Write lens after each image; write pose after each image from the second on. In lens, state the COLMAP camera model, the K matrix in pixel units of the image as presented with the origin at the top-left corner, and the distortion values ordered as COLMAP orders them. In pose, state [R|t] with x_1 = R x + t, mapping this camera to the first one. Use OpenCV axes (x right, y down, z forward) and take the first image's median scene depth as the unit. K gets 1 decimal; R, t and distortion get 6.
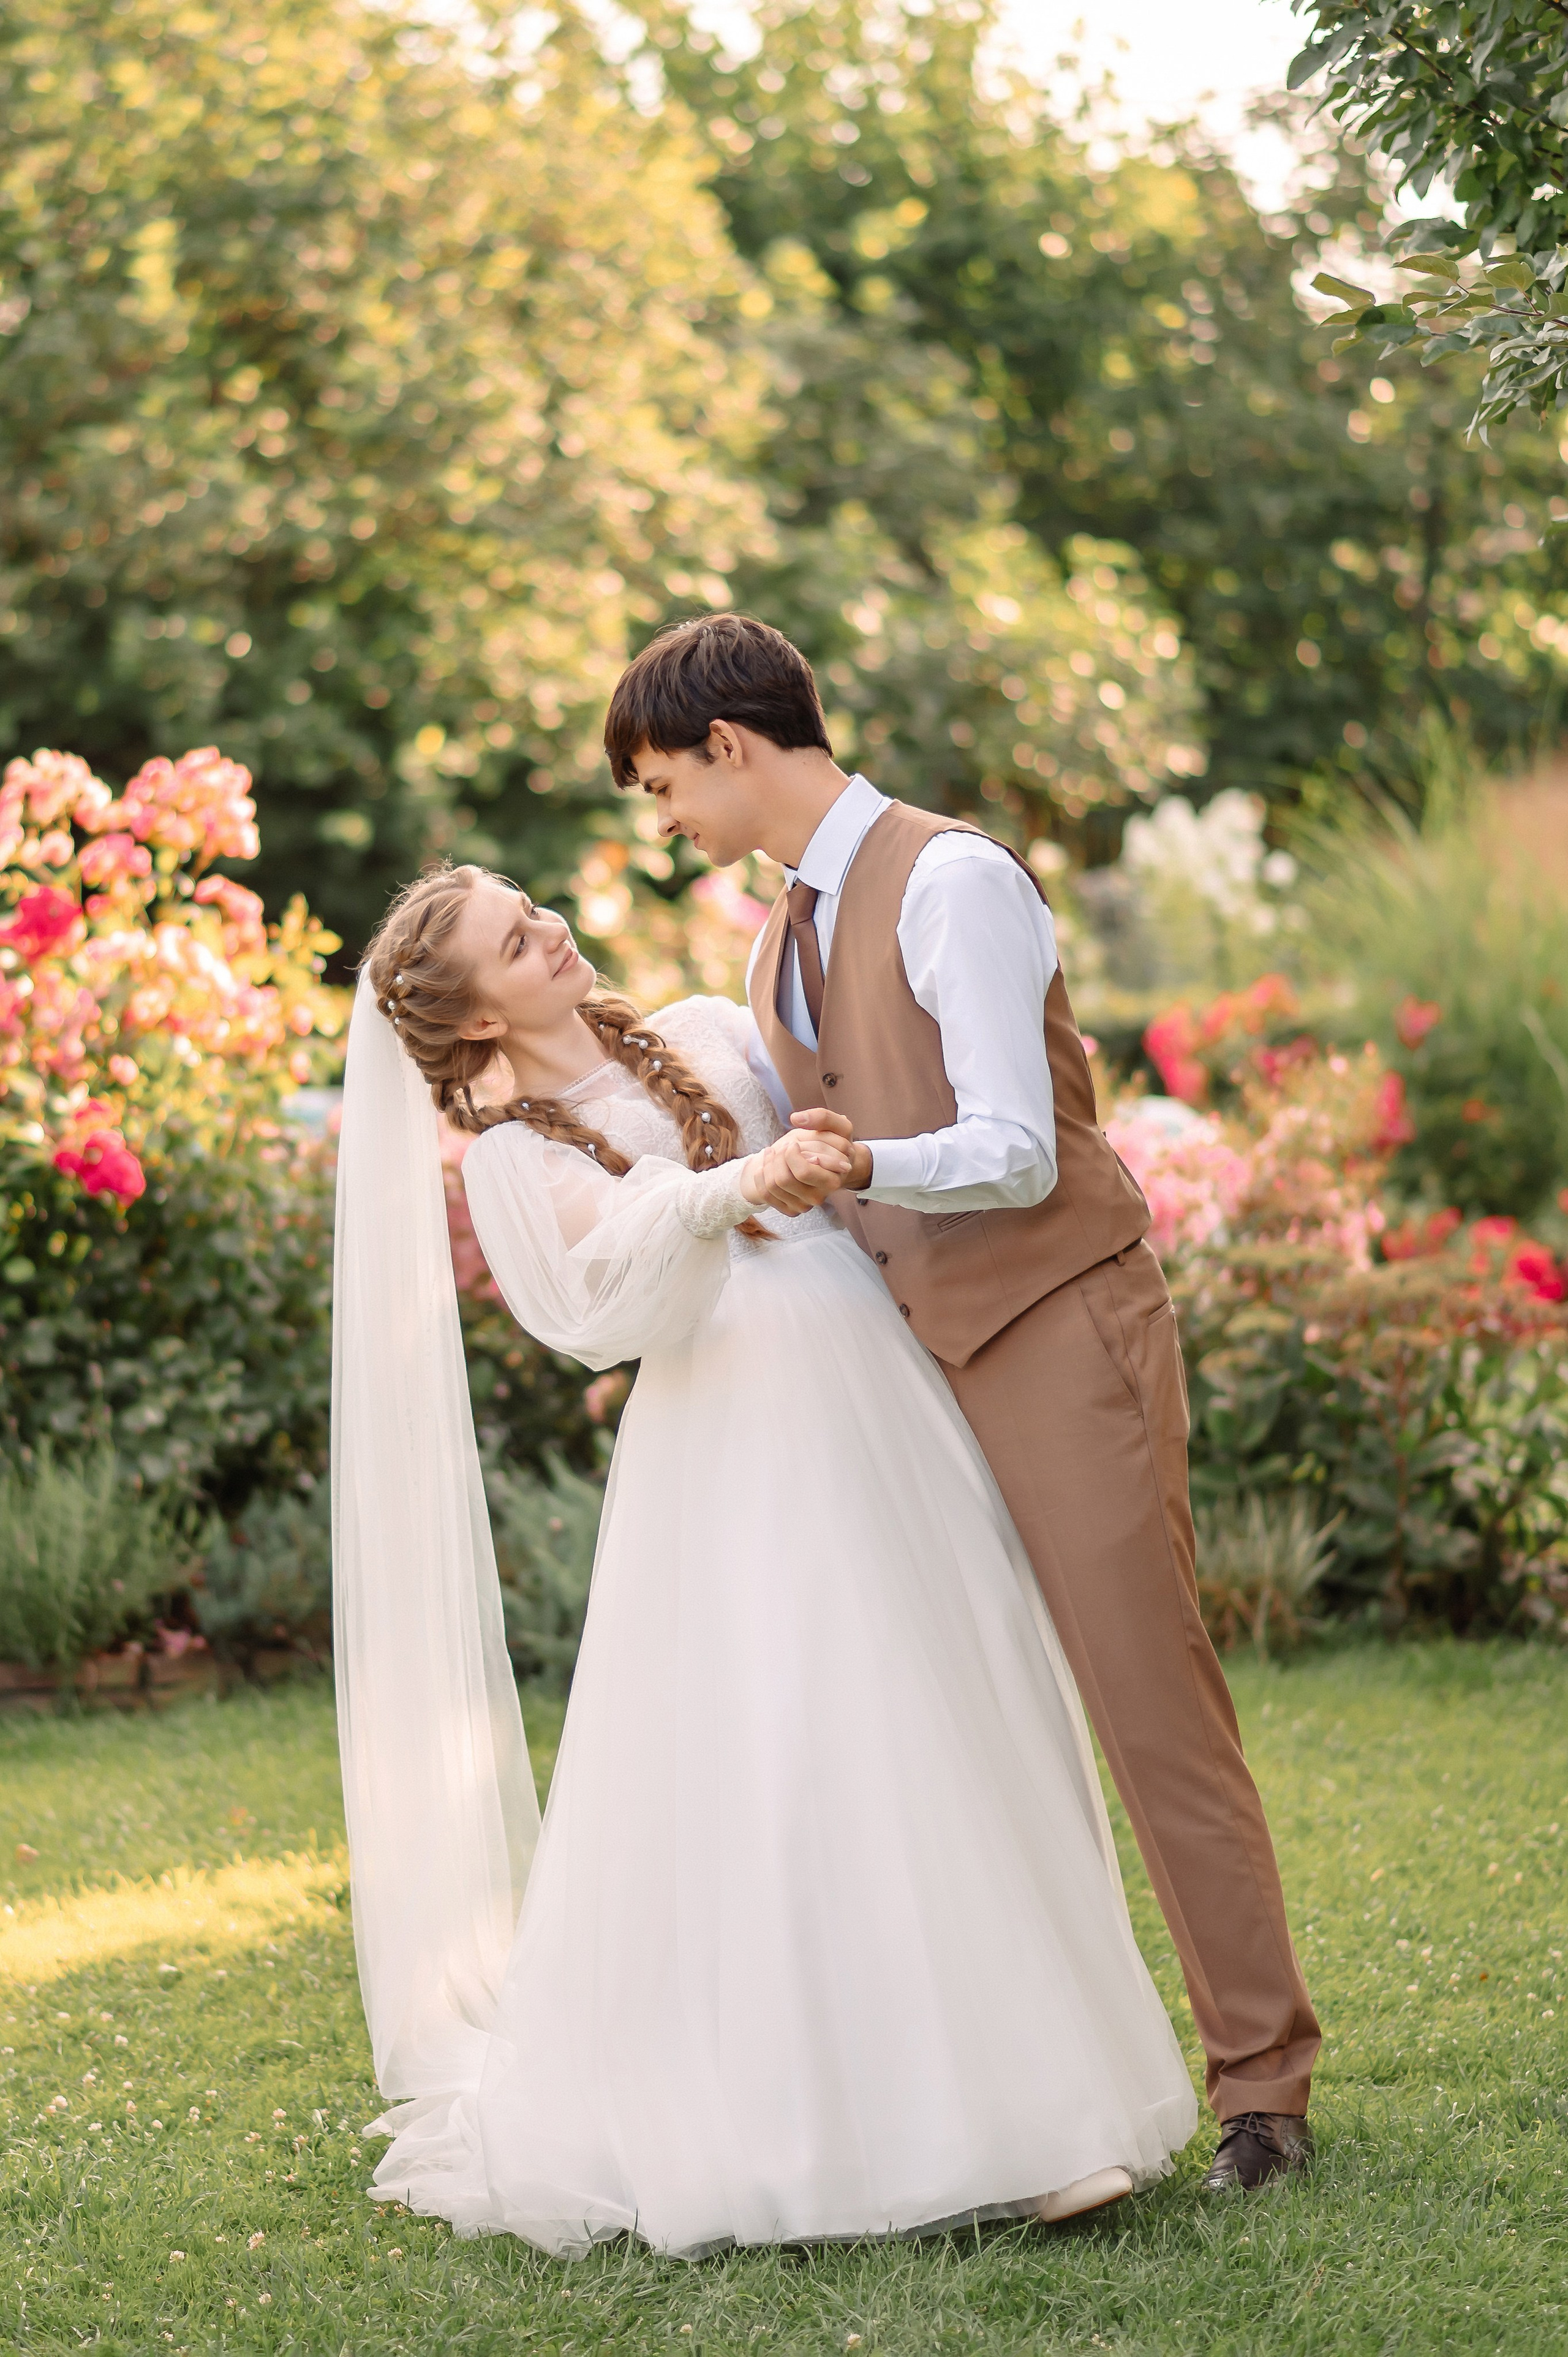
lens RADIAL K [[7149.0, 0, 581.9], [0, 7149.0, 1176.9], [0, 0, 1]] dist [0.029557, -1.399626]
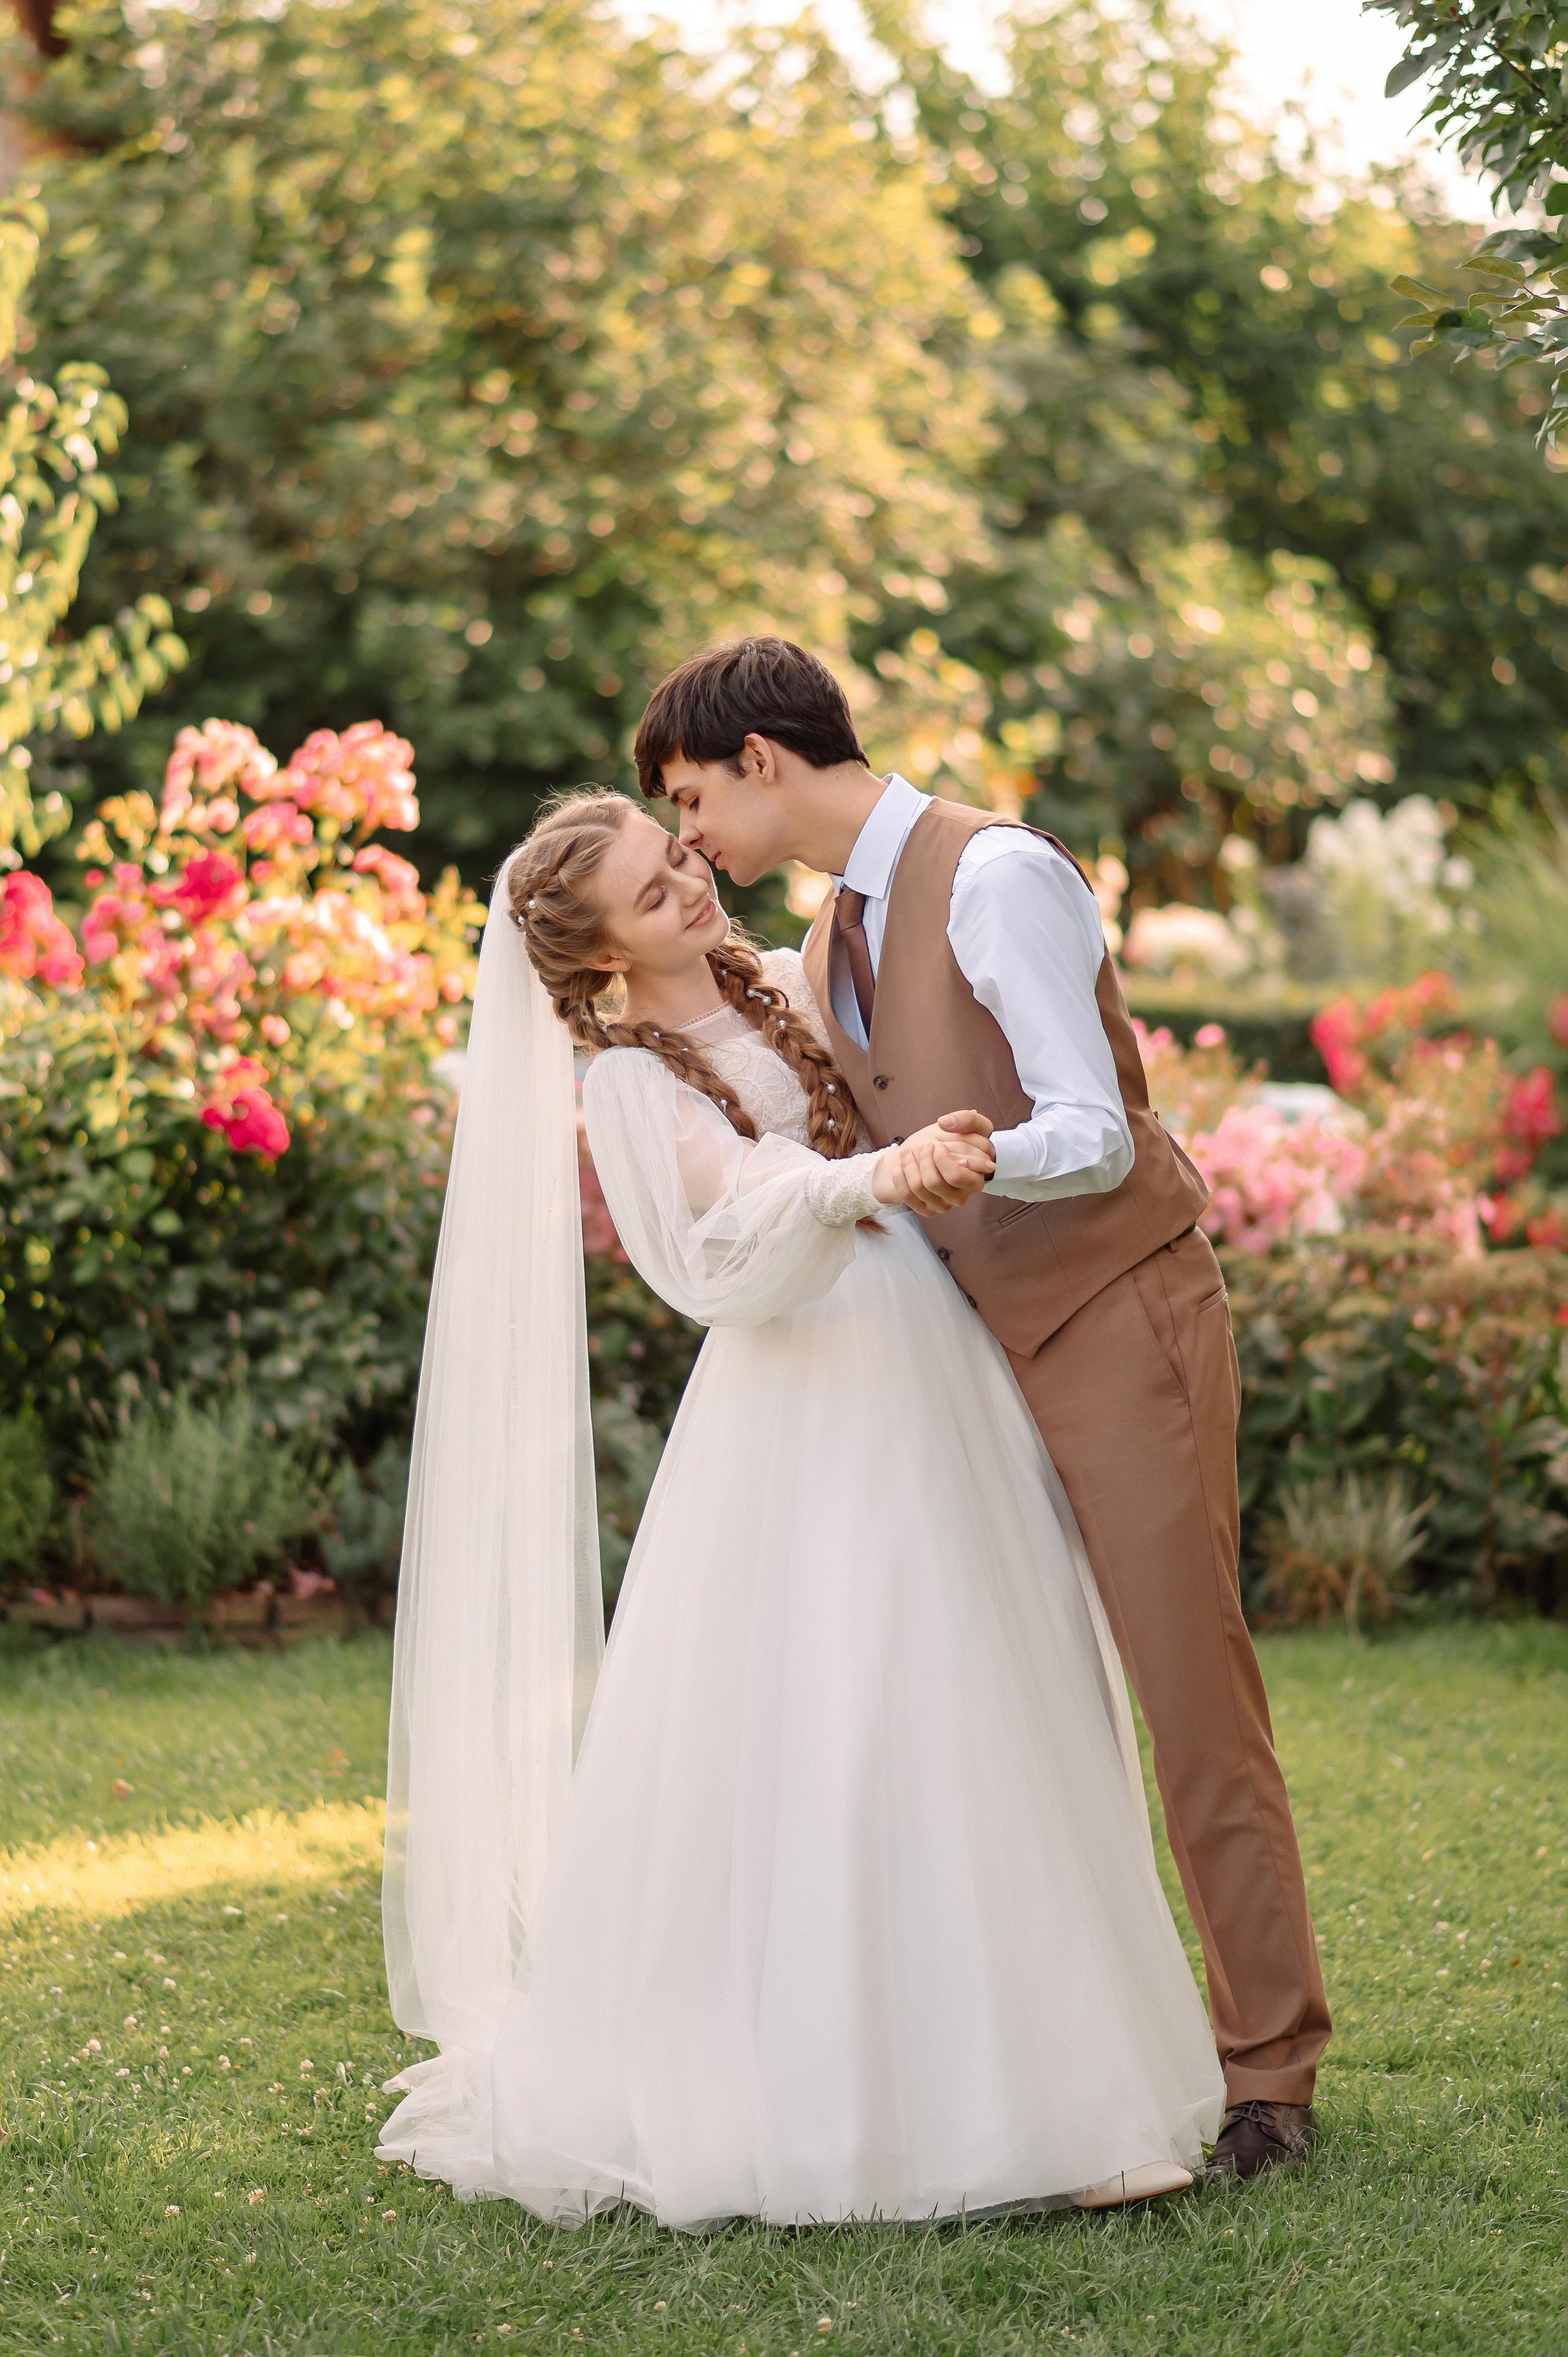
lens RADIAL K [[6556.4, 0, 780.9], [0, 6556.4, 1136.9], [0, 0, 1]] dist [0.059535, -1.902592]
pose [[0.999413, 0.030817, -0.014939, 0.022669], [-0.030816, 0.999525, 0.000327, -0.001922], [0.014942, 0.000133, 0.999888, 0.046051]]
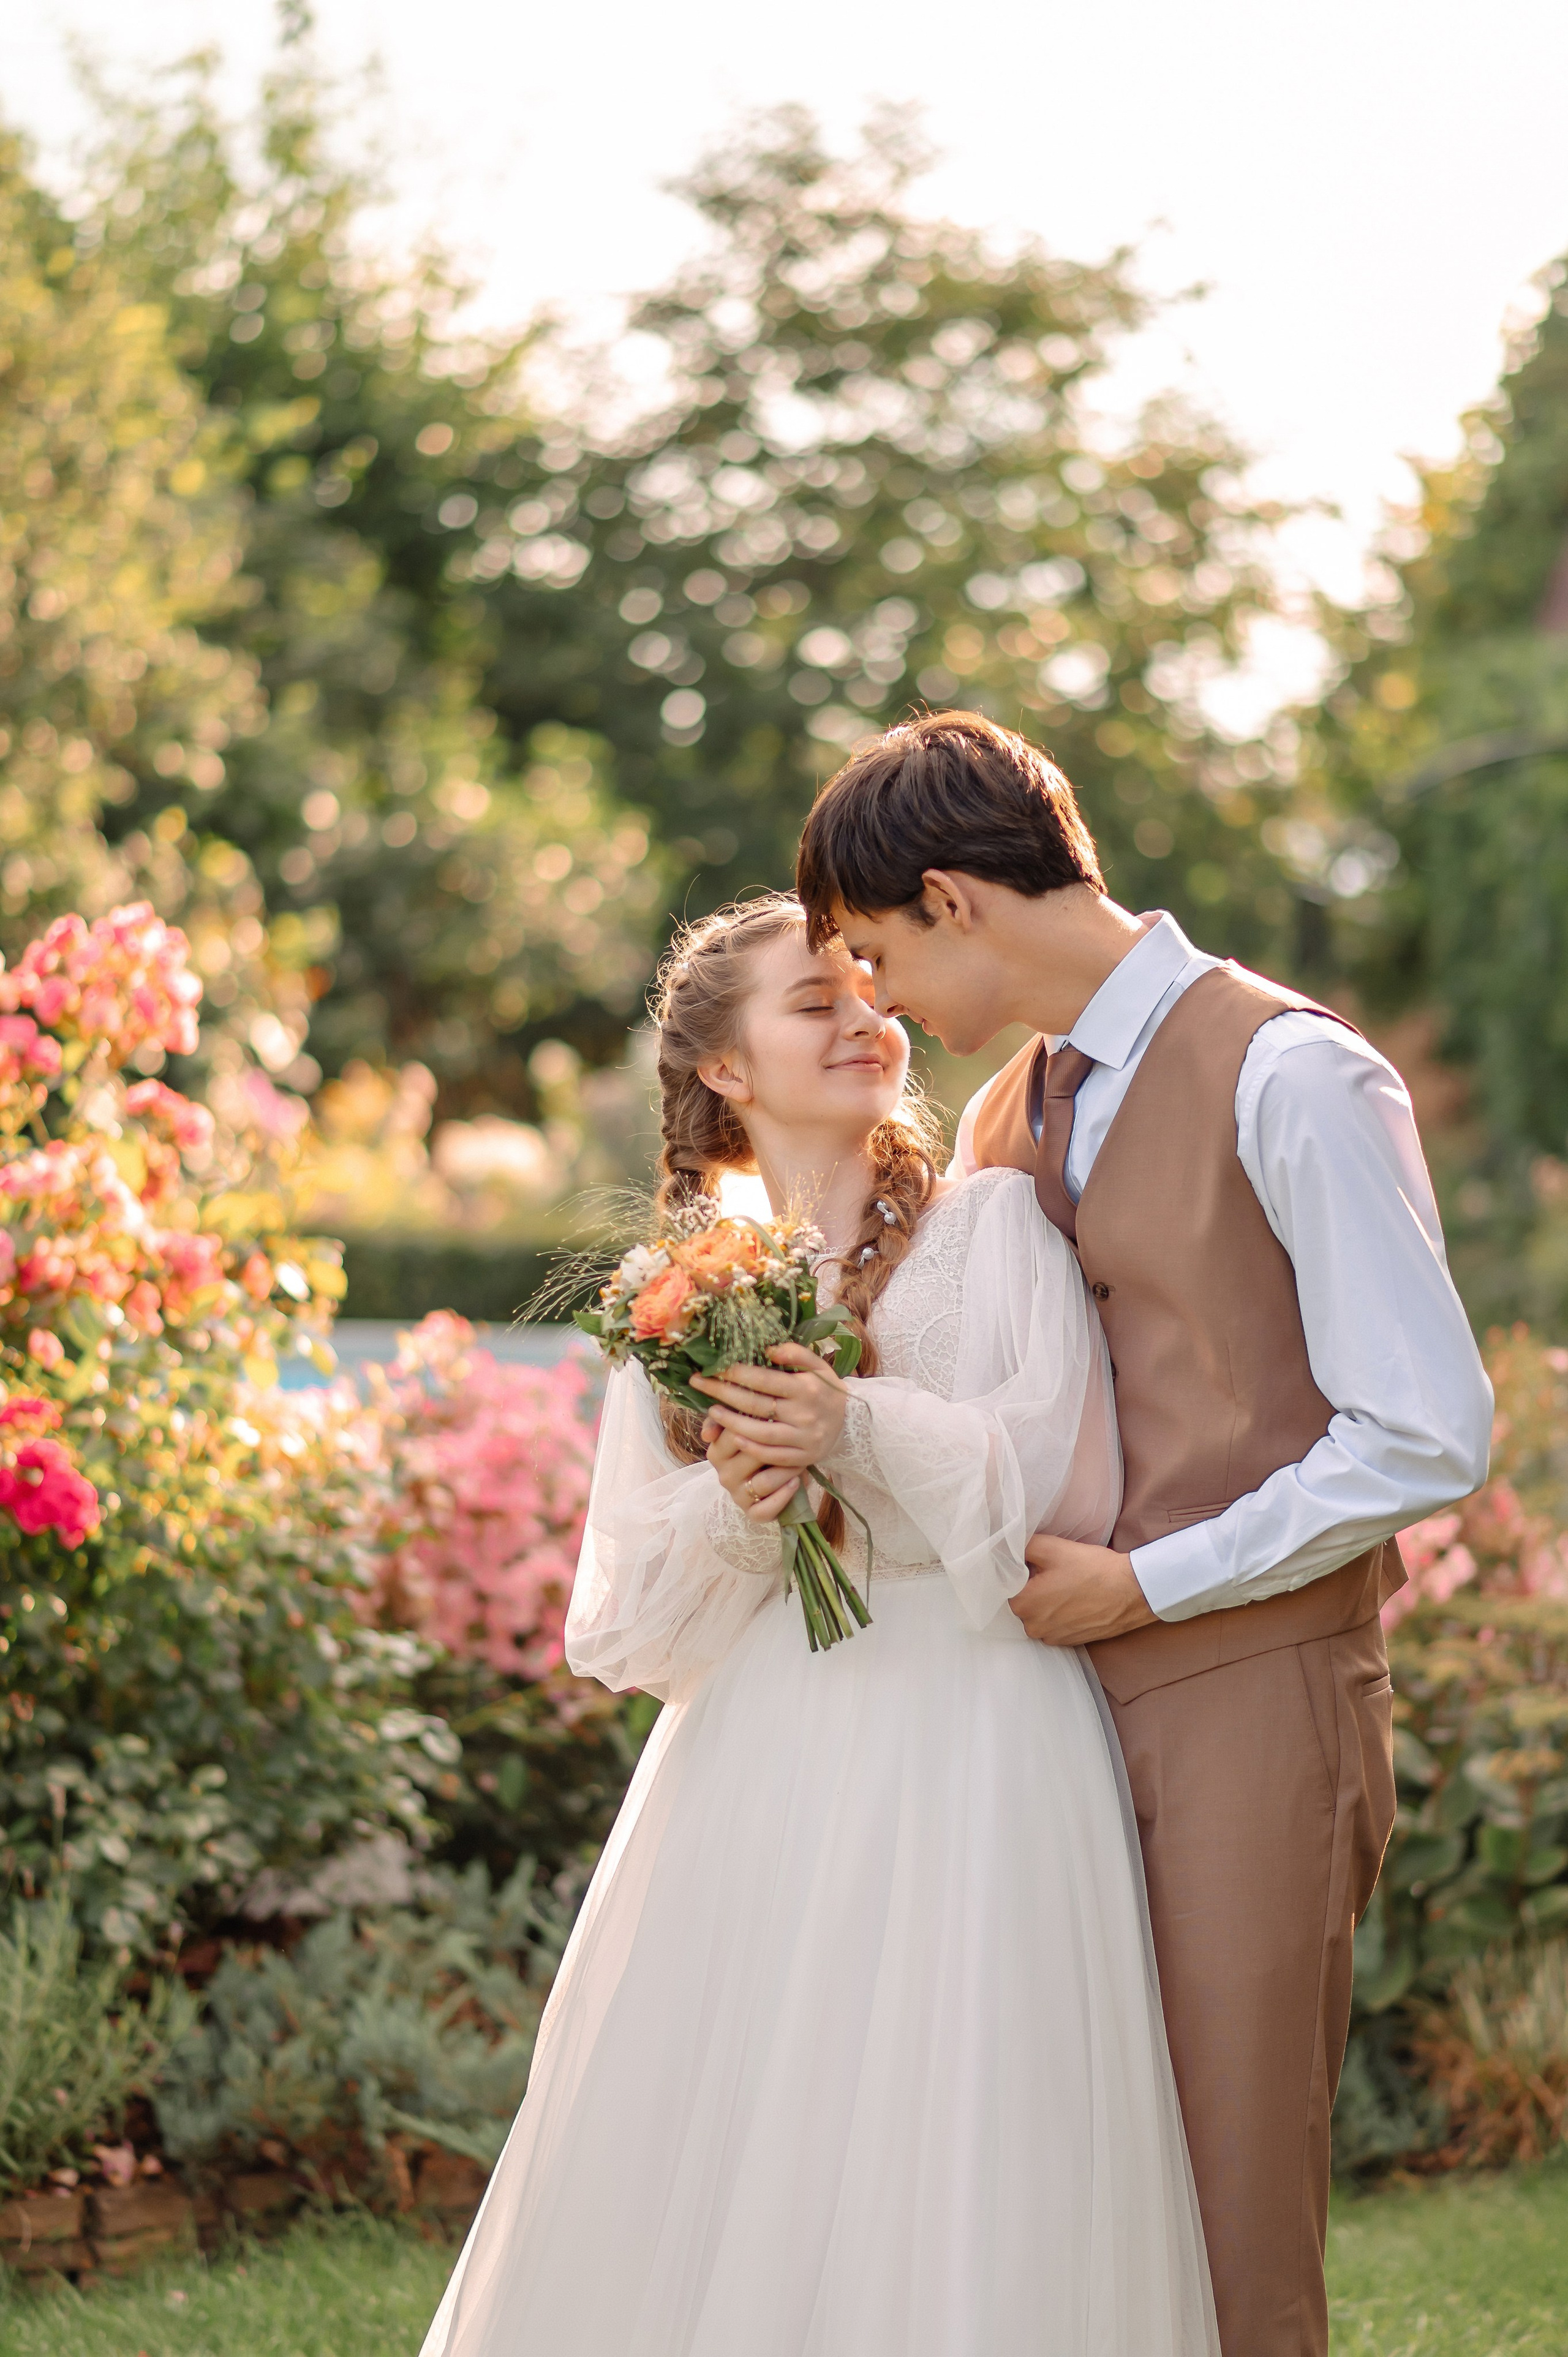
lens RADIAL K [[6004.4, 0, 784.0], [0, 6004.4, 1178.5], [0, 0, 1]] dist [-0.004071, -0.136610]
pose [[0.979098, 0.022886, 0.202095, -0.106955], [-0.018026, 0.999503, -0.025856, -0.016817], [-0.202587, 0.021673, 0.979024, 0.378462]]
